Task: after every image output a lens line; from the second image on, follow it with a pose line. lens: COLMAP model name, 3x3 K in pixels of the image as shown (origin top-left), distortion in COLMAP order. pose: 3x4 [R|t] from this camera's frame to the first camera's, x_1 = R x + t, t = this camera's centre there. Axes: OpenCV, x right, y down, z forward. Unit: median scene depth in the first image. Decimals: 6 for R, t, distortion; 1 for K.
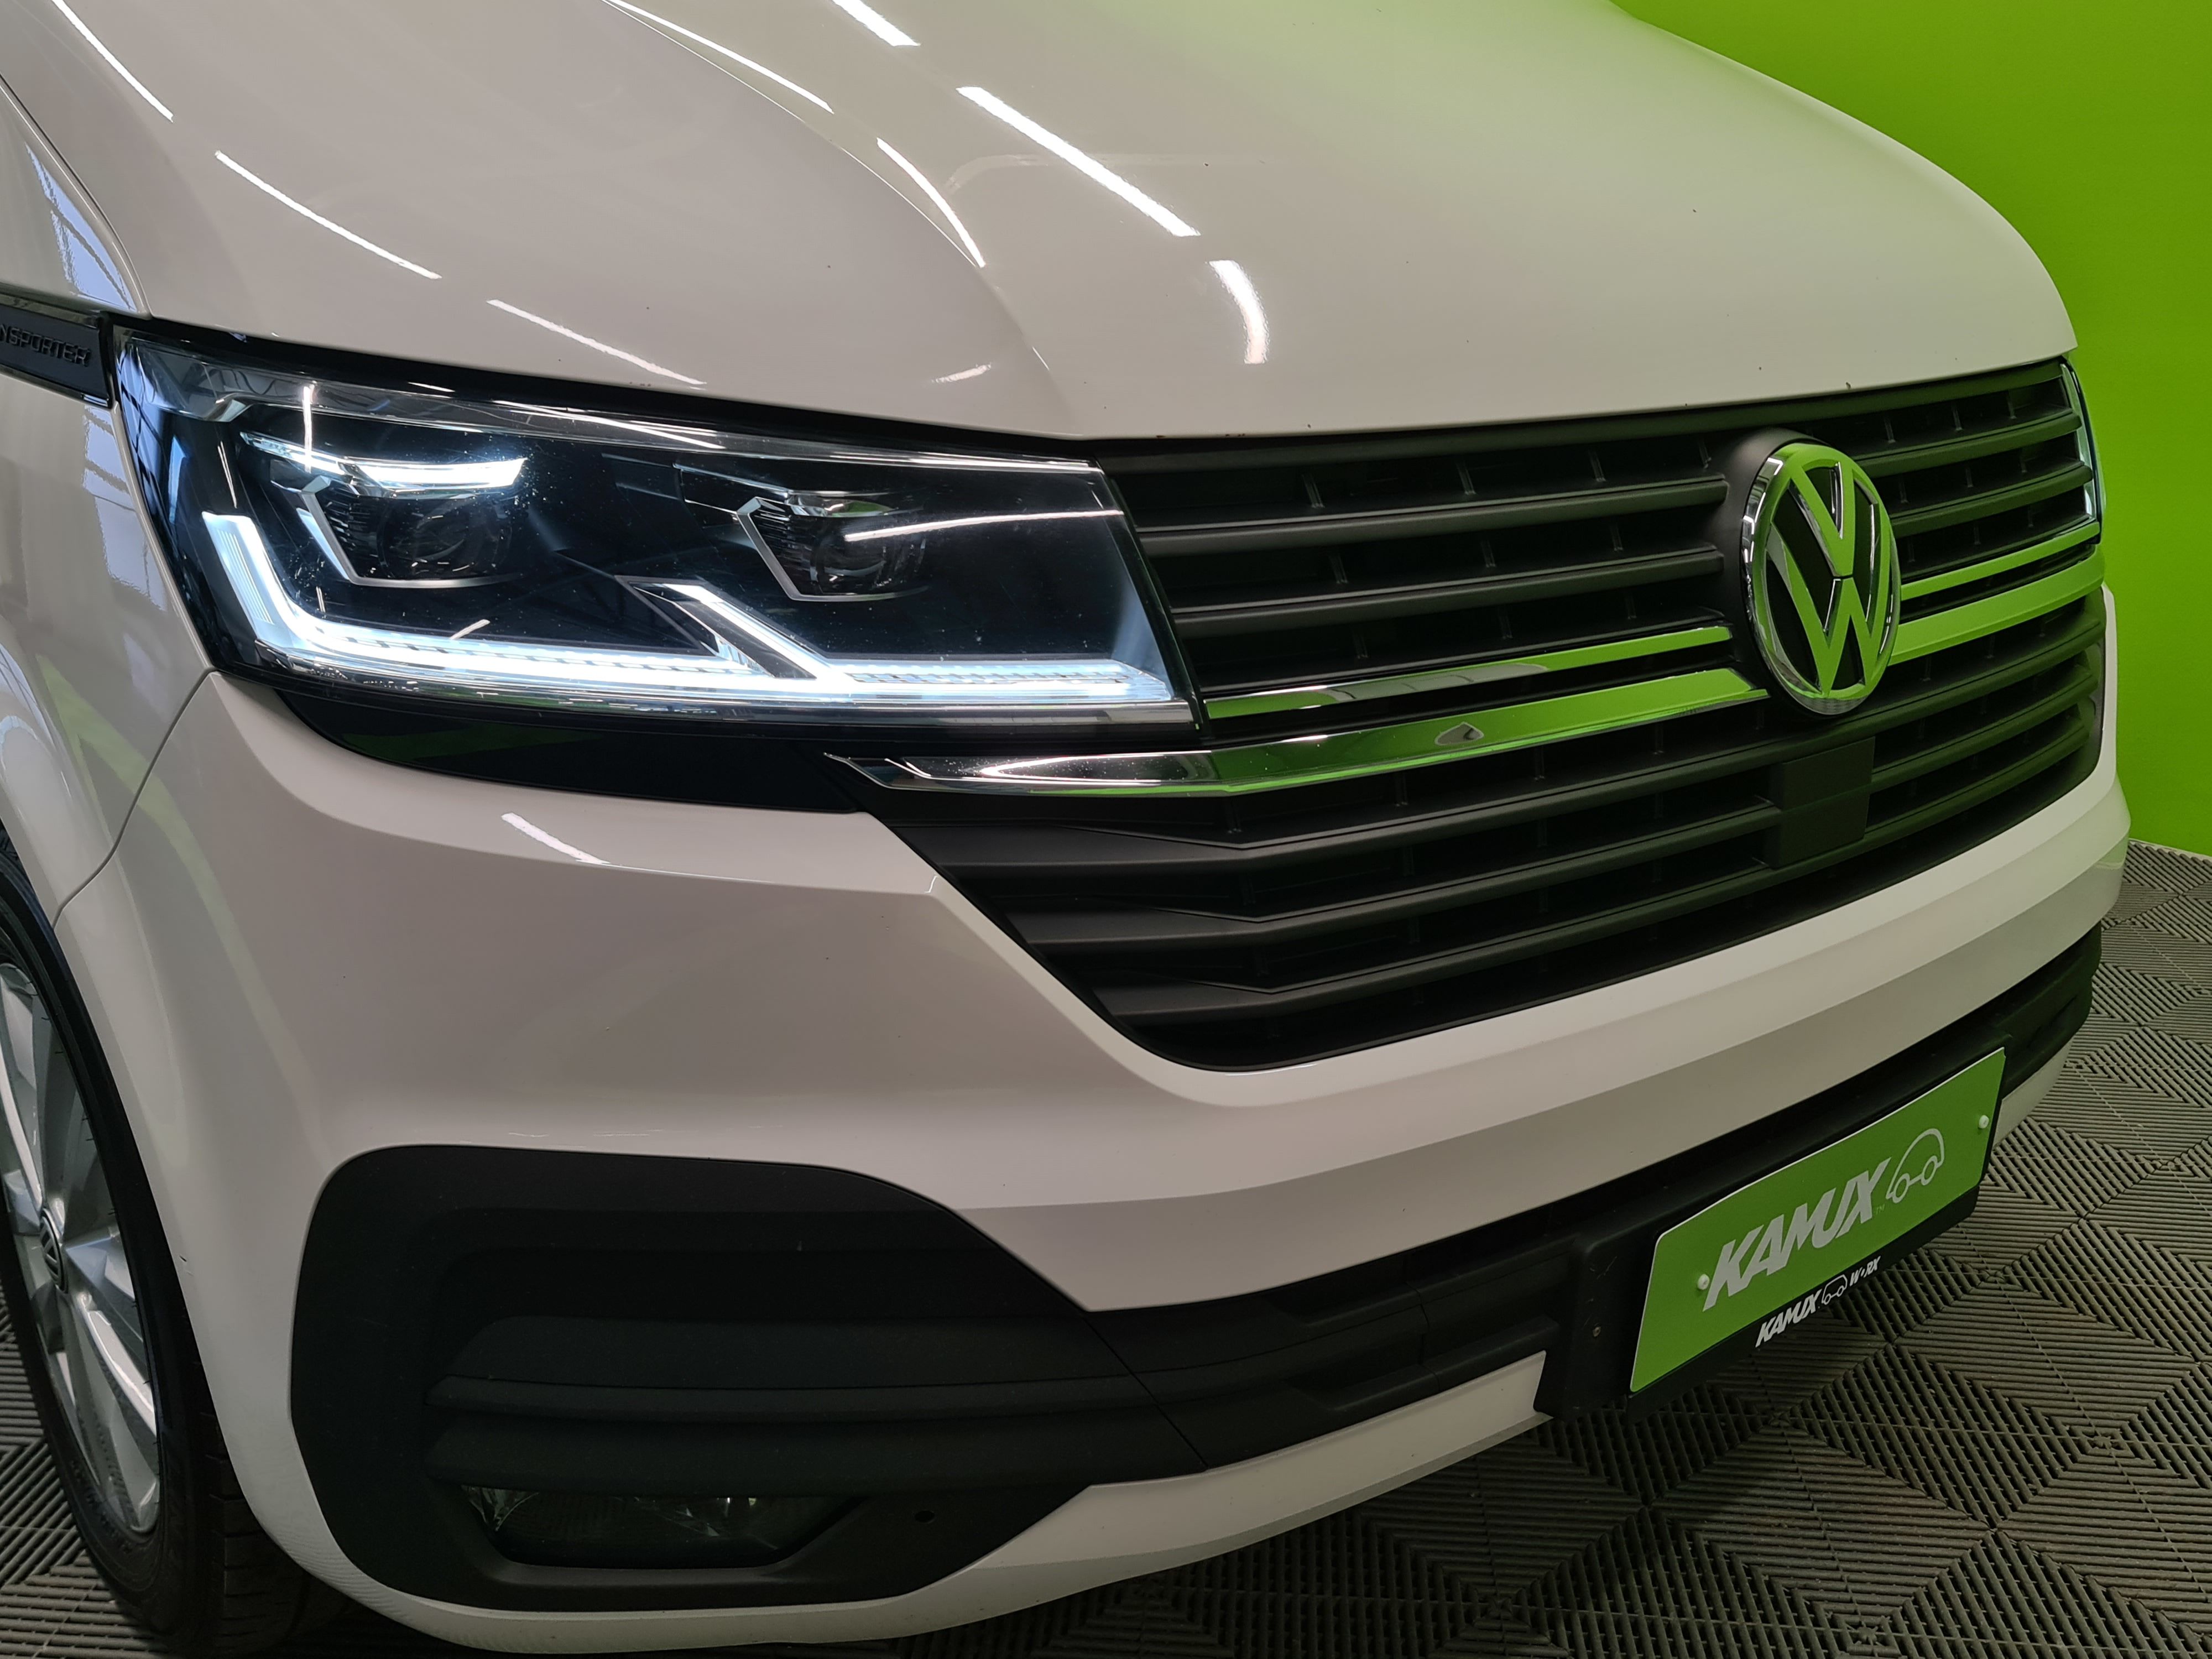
lens RADIAL K [[1947.8, 0, 1116.5], [0, 1947.8, 825.0], [0, 0, 1]] dist [0.065956, -0.009943]
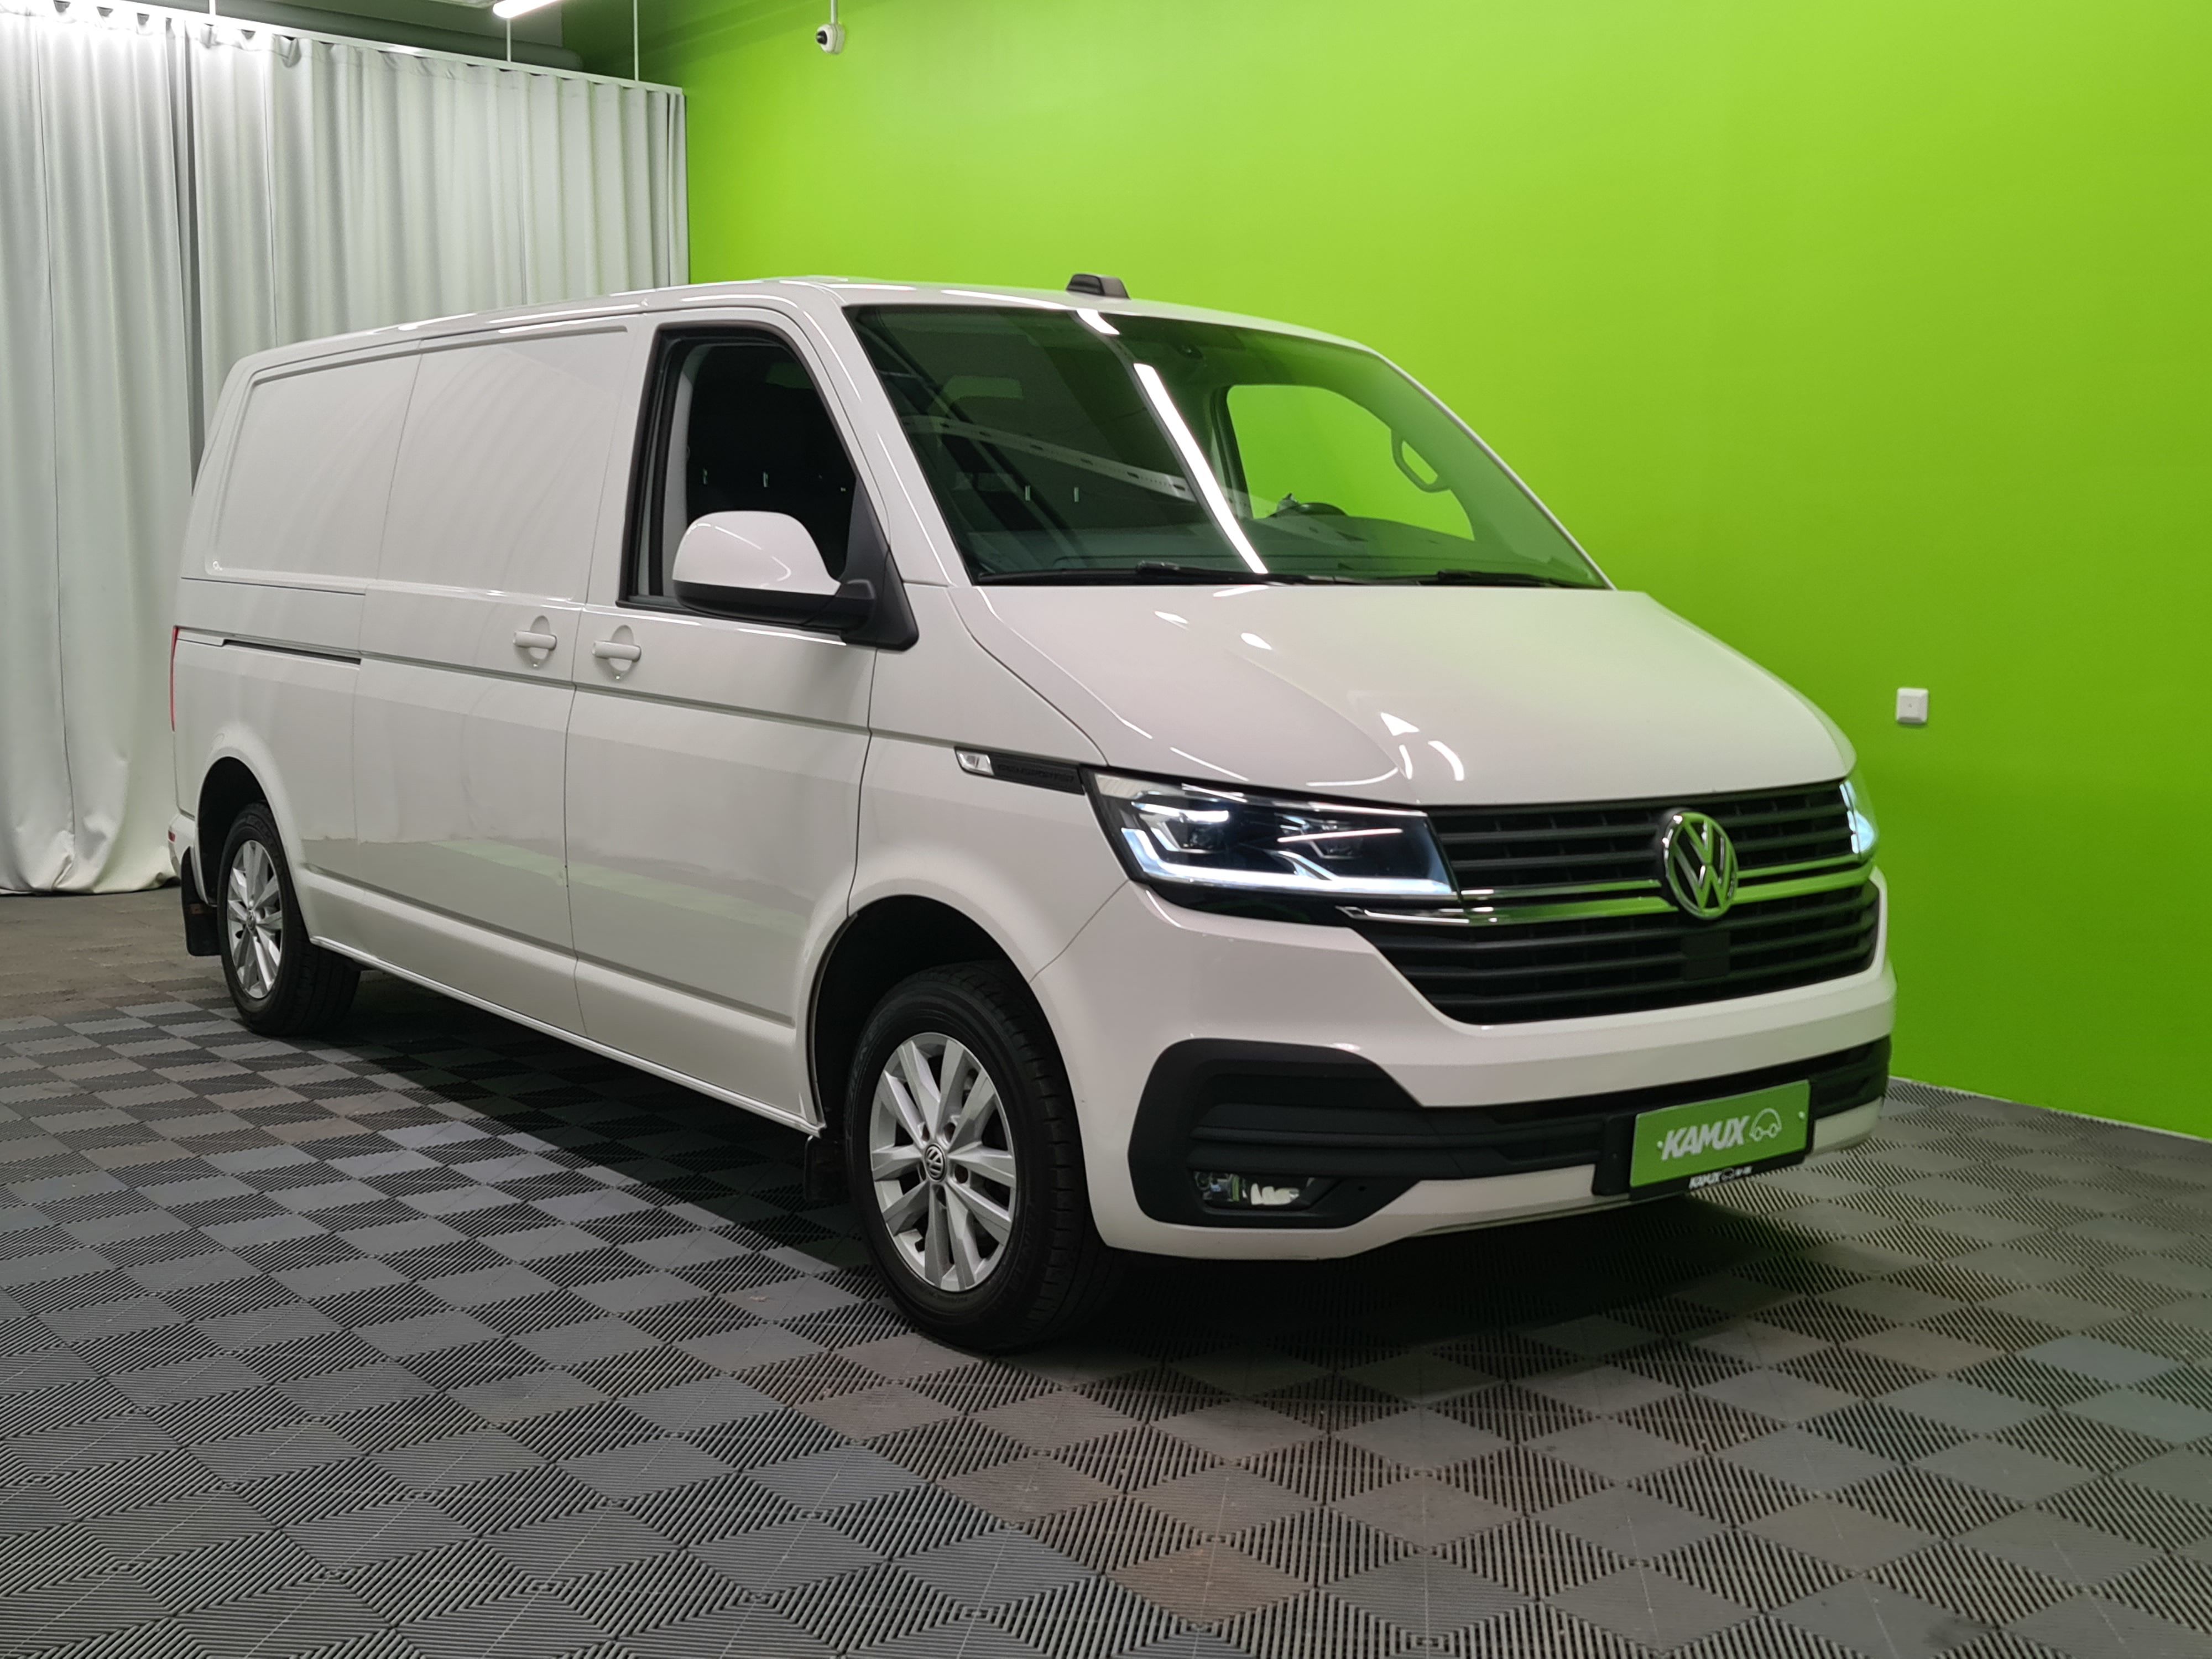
lens RADIAL K [[2490.8, 0, 1094.0], [0, 2490.8, 829.4], [0, 0, 1]] dist [0.088110, 0.000000]
pose [[0.999476, 0.006699, -0.031663, -0.326082], [-0.012926, 0.979556, -0.200757, 0.503453], [0.029671, 0.201061, 0.979129, -2.257455]]
